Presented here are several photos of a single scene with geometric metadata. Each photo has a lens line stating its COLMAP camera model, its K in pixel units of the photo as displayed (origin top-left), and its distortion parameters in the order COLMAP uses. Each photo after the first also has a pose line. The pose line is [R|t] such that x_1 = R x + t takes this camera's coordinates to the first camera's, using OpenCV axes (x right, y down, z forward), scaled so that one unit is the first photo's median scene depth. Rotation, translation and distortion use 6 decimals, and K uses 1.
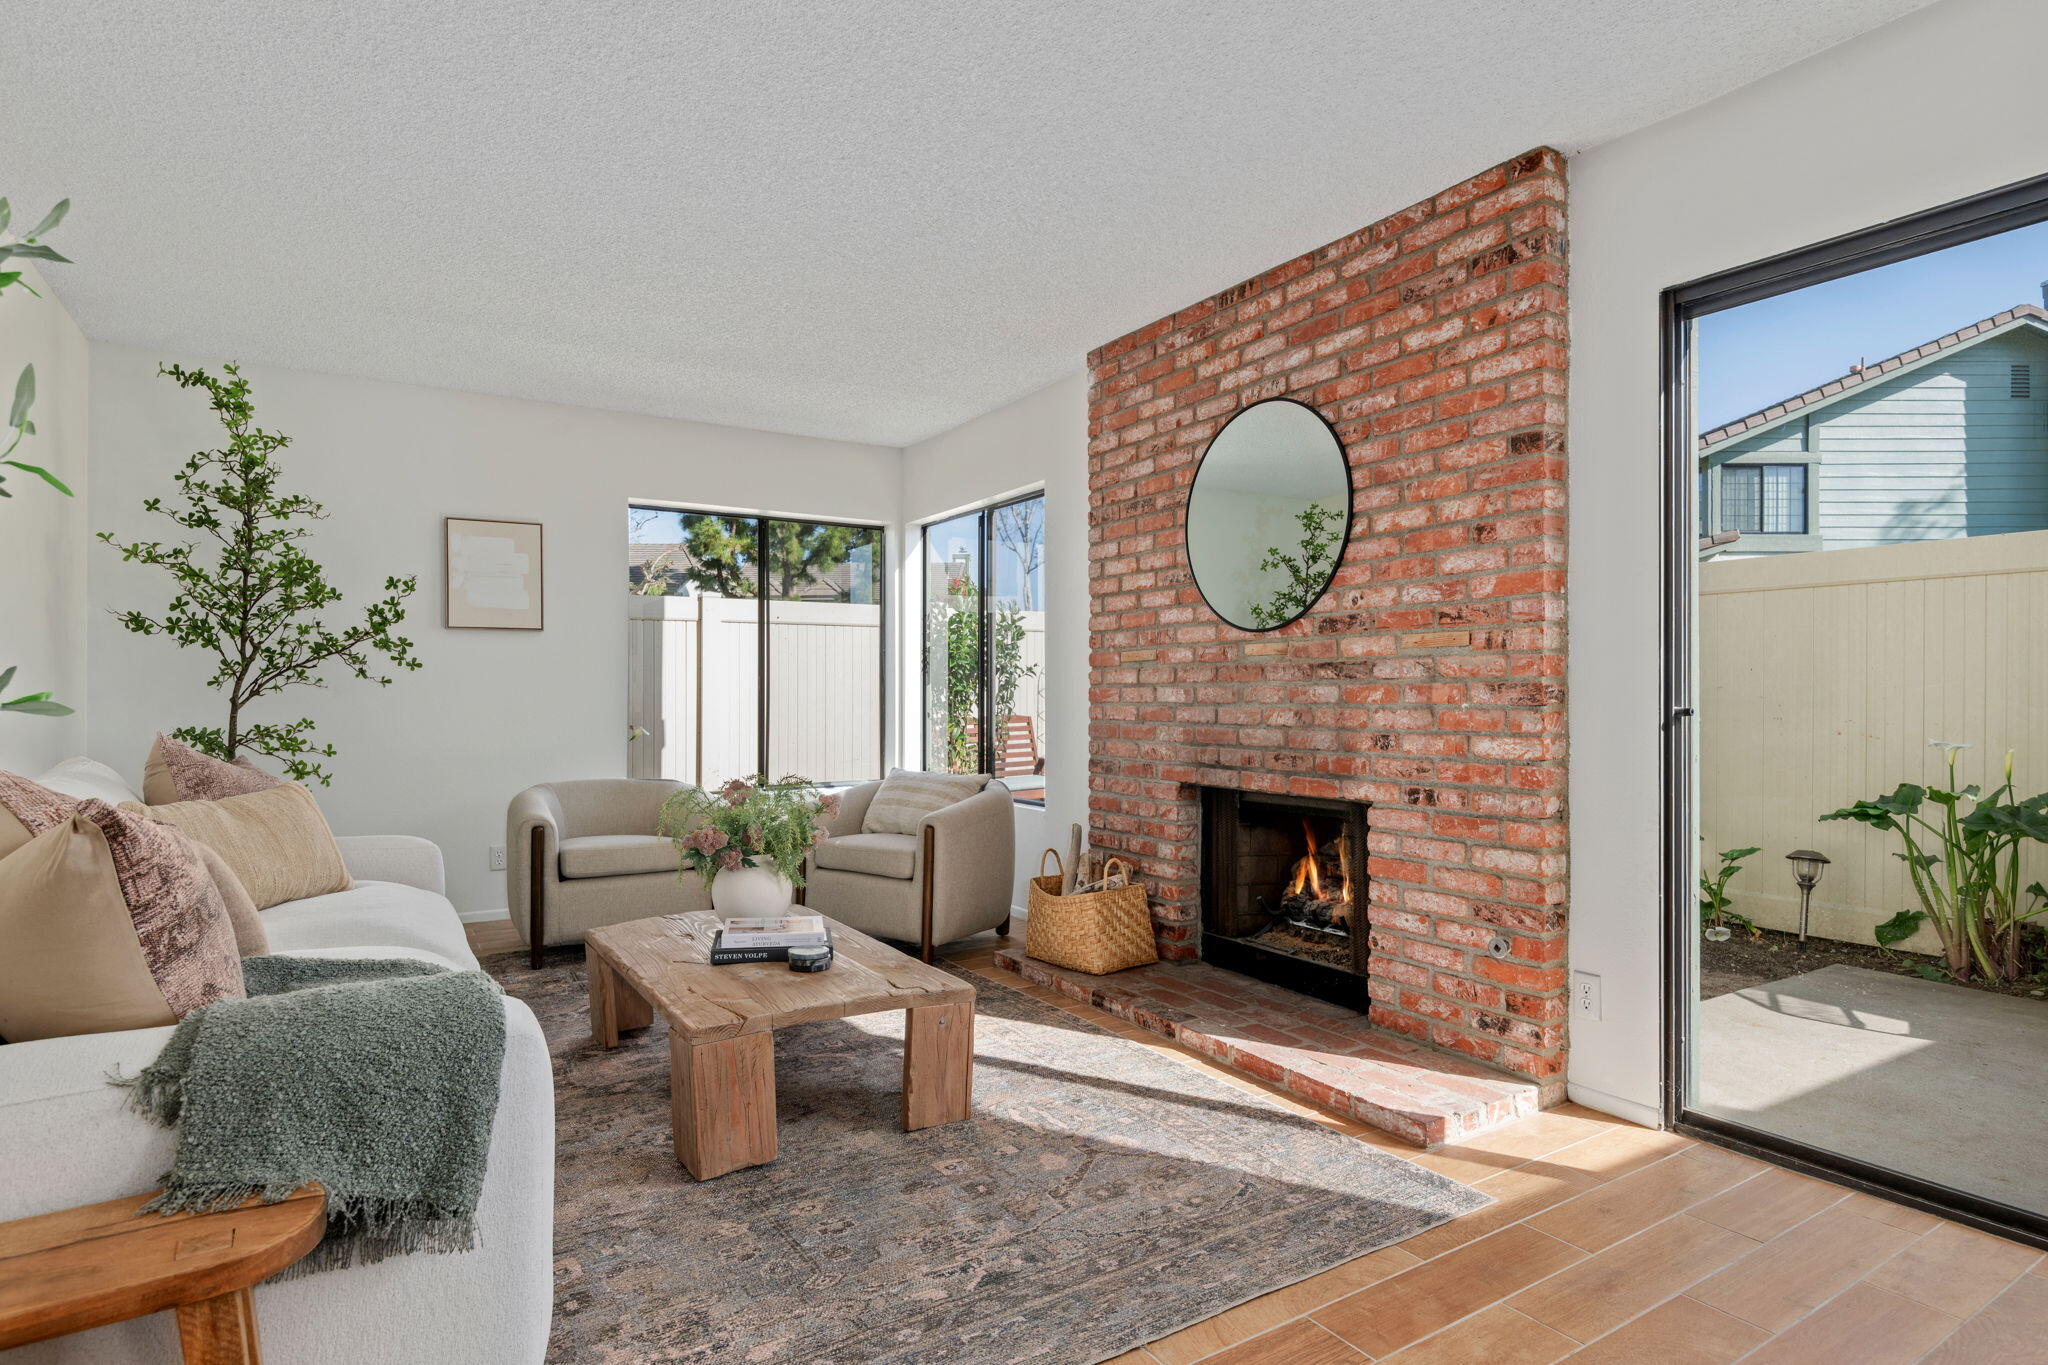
lens RADIAL K [[1080.1, 0, 1024.0], [0, 1080.1, 682.5], [0, 0, 1]] dist [0.012995, -0.018597]
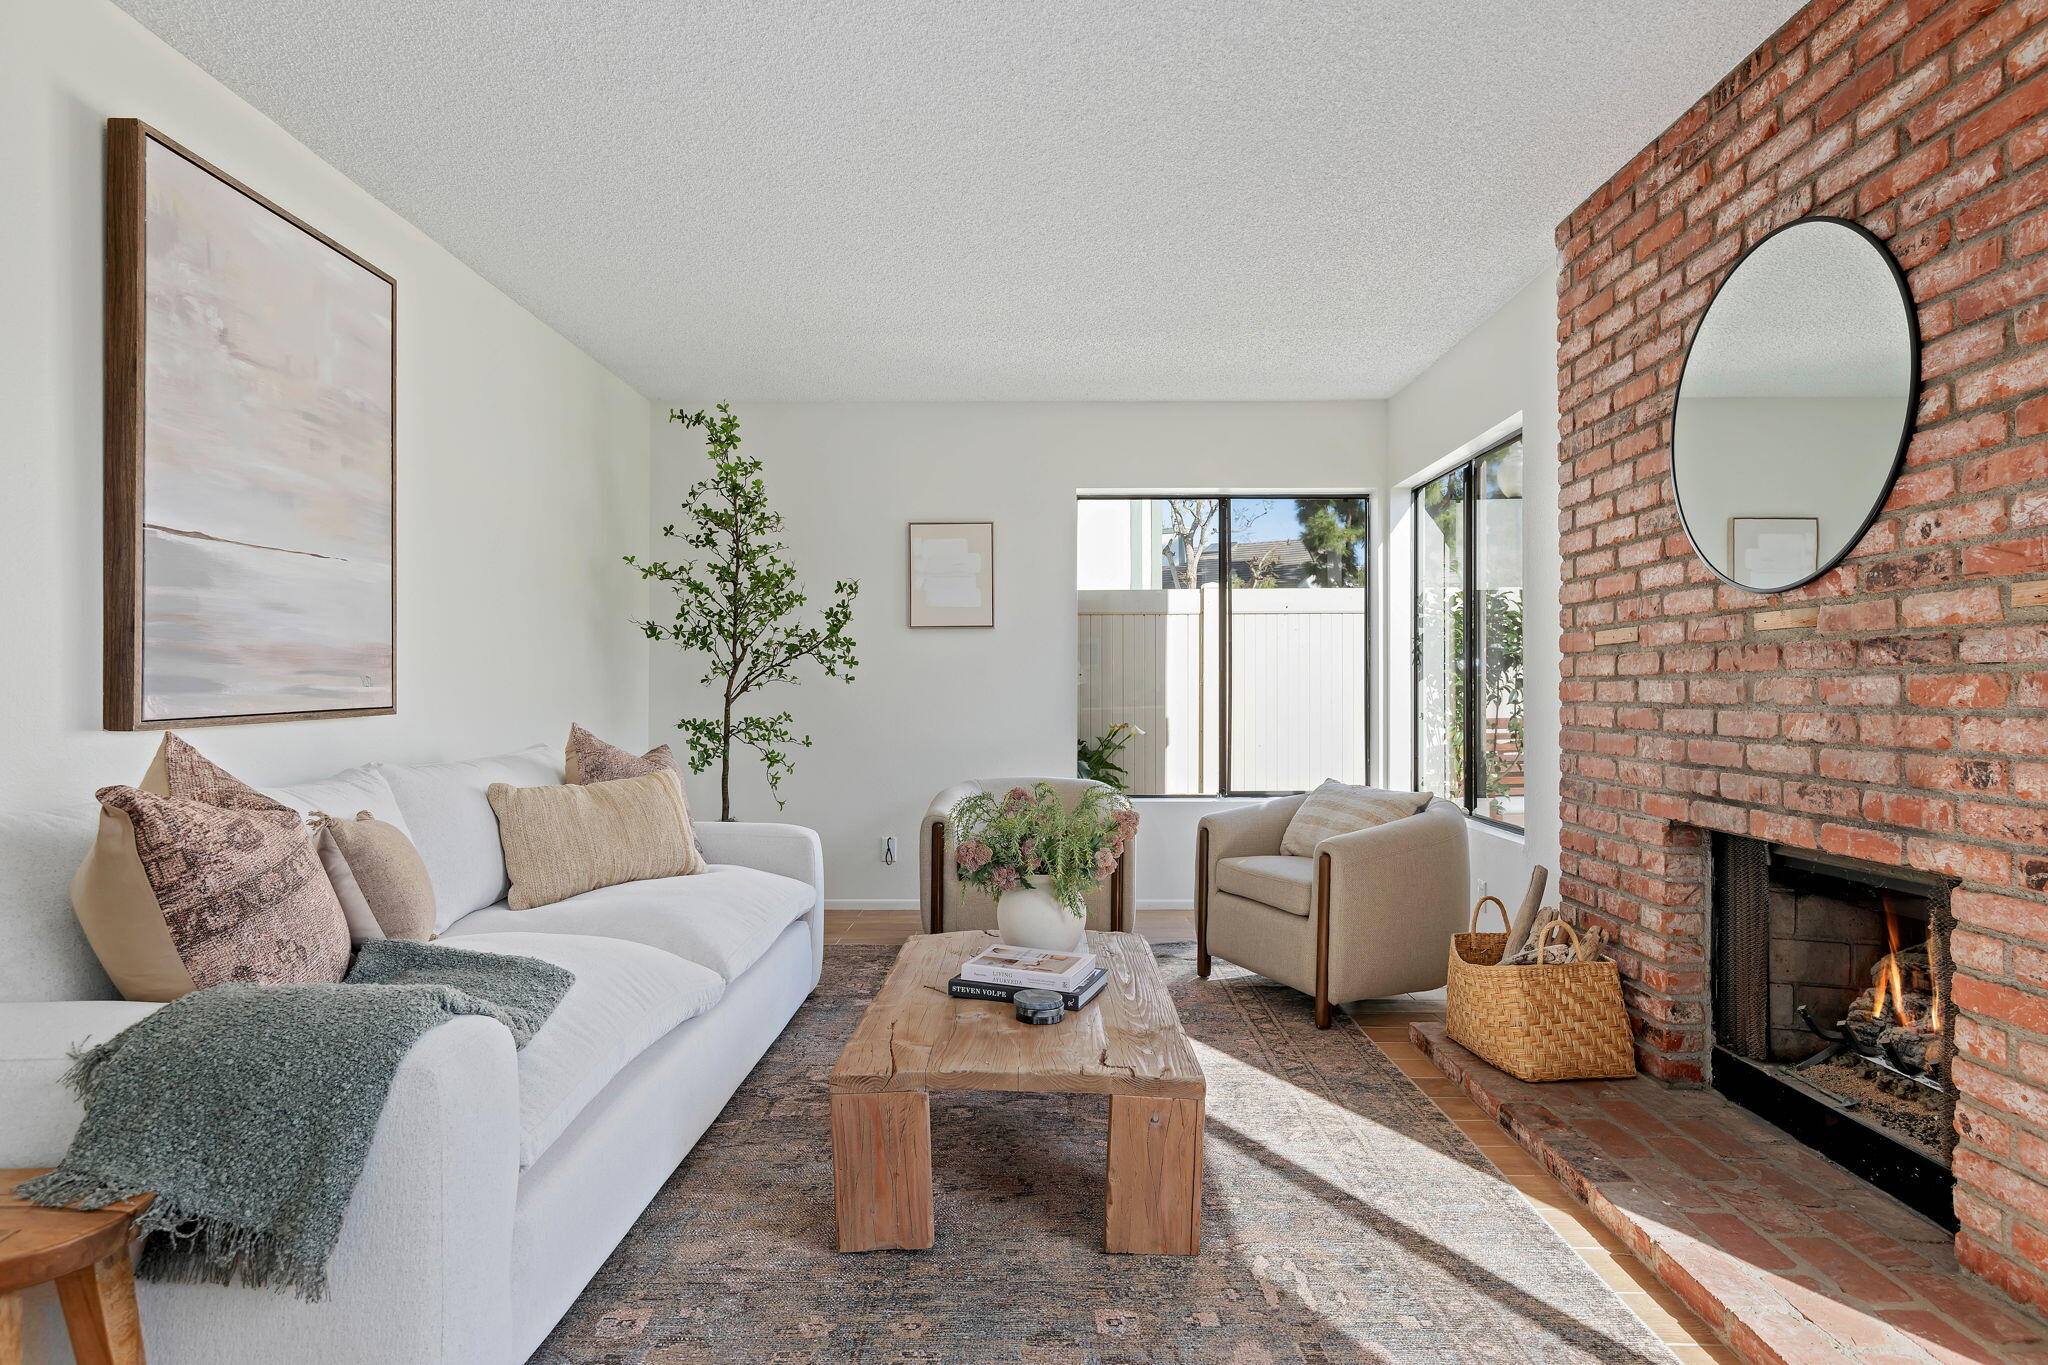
lens RADIAL K [[1104.7, 0, 1027.4], [0, 1104.7, 673.4], [0, 0, 1]] dist [0.001338, -0.002609]
pose [[0.843625, -0.008100, -0.536872, 0.190775], [0.005358, 0.999963, -0.006666, 0.002631], [0.536906, 0.002747, 0.843637, 0.207644]]
